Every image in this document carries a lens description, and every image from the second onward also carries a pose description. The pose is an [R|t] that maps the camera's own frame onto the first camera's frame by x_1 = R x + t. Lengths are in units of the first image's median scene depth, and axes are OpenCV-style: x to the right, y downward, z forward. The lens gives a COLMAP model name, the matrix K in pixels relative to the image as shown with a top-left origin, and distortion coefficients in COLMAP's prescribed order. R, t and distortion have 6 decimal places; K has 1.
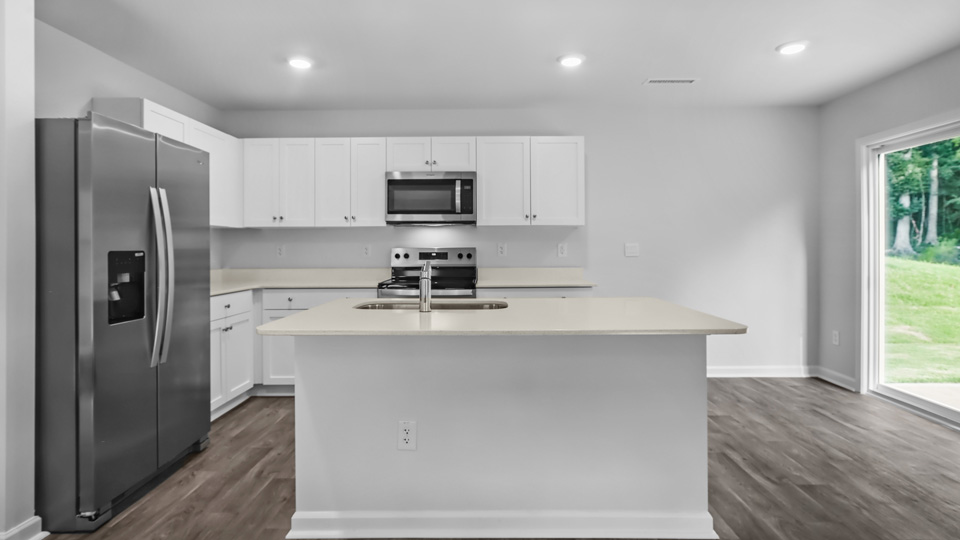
lens RADIAL K [[491.3, 0, 481.5], [0, 491.3, 249.8], [0, 0, 1]] dist [-0.005986, 0.000468]
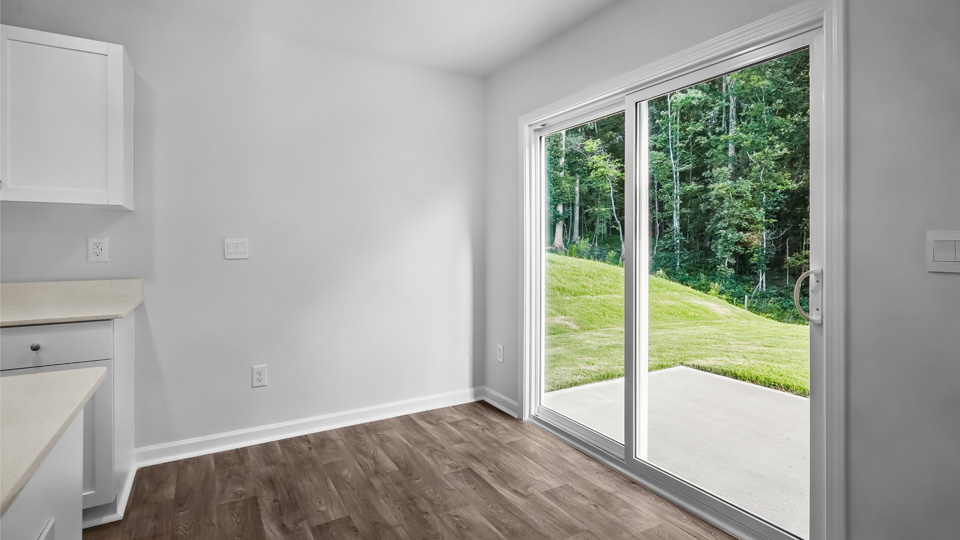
lens RADIAL K [[469.2, 0, 481.9], [0, 469.2, 244.6], [0, 0, 1]] dist [0.000896, 0.000243]
pose [[0.852874, 0.003215, 0.522106, 0.274891], [-0.001319, 0.999991, -0.004003, -0.003547], [-0.522114, 0.002726, 0.852871, 0.327355]]
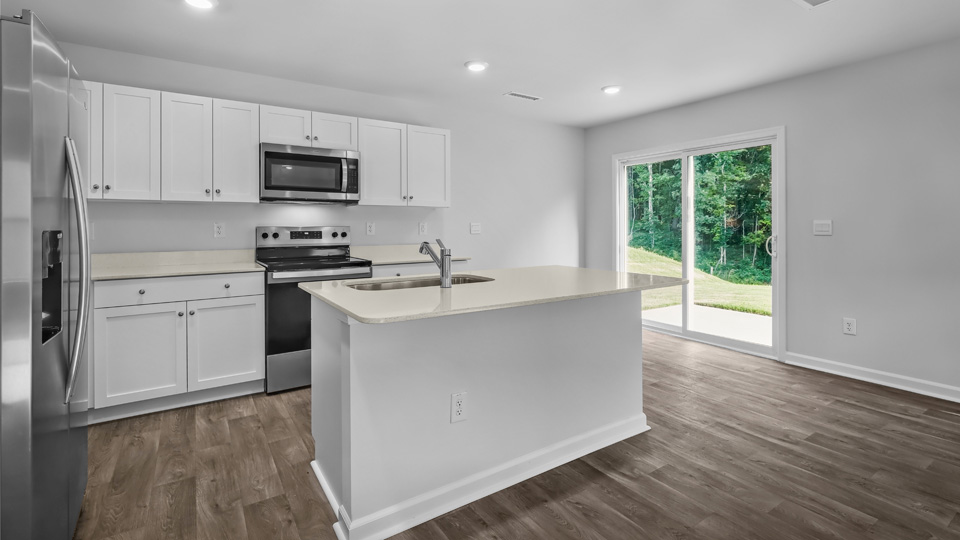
lens RADIAL K [[441.2, 0, 482.9], [0, 441.2, 226.3], [0, 0, 1]] dist [0.000113, 0.000159]
pose [[0.825690, 0.001042, 0.564123, -0.308973], [0.001889, 0.999988, -0.004611, 0.000237], [-0.564121, 0.004873, 0.825678, 0.097089]]
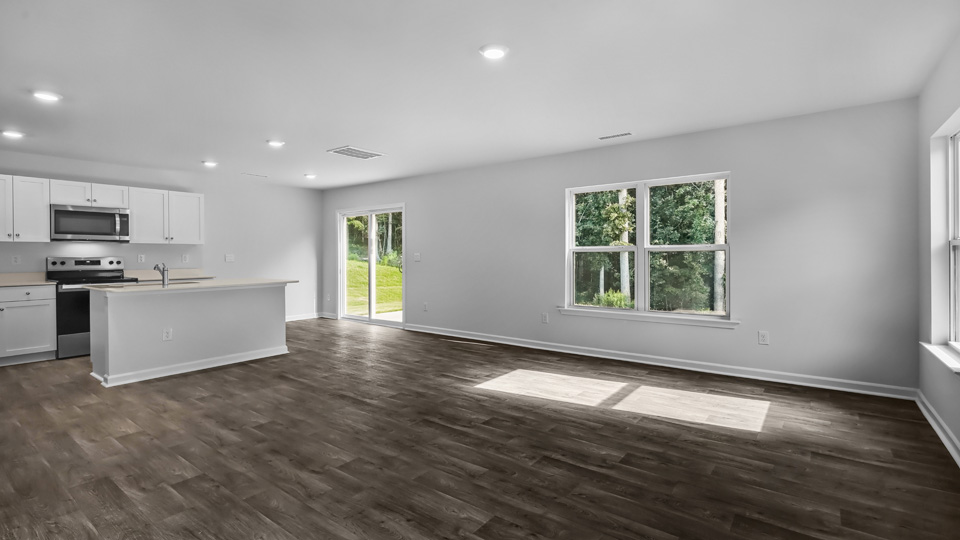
lens RADIAL K [[444.3, 0, 483.6], [0, 444.3, 258.8], [0, 0, 1]] dist [-0.000561, 0.000157]
pose [[0.592133, -0.005310, 0.805823, -0.480977], [0.005244, 0.999983, 0.002737, 0.003376], [-0.805823, 0.002605, 0.592150, -0.755988]]
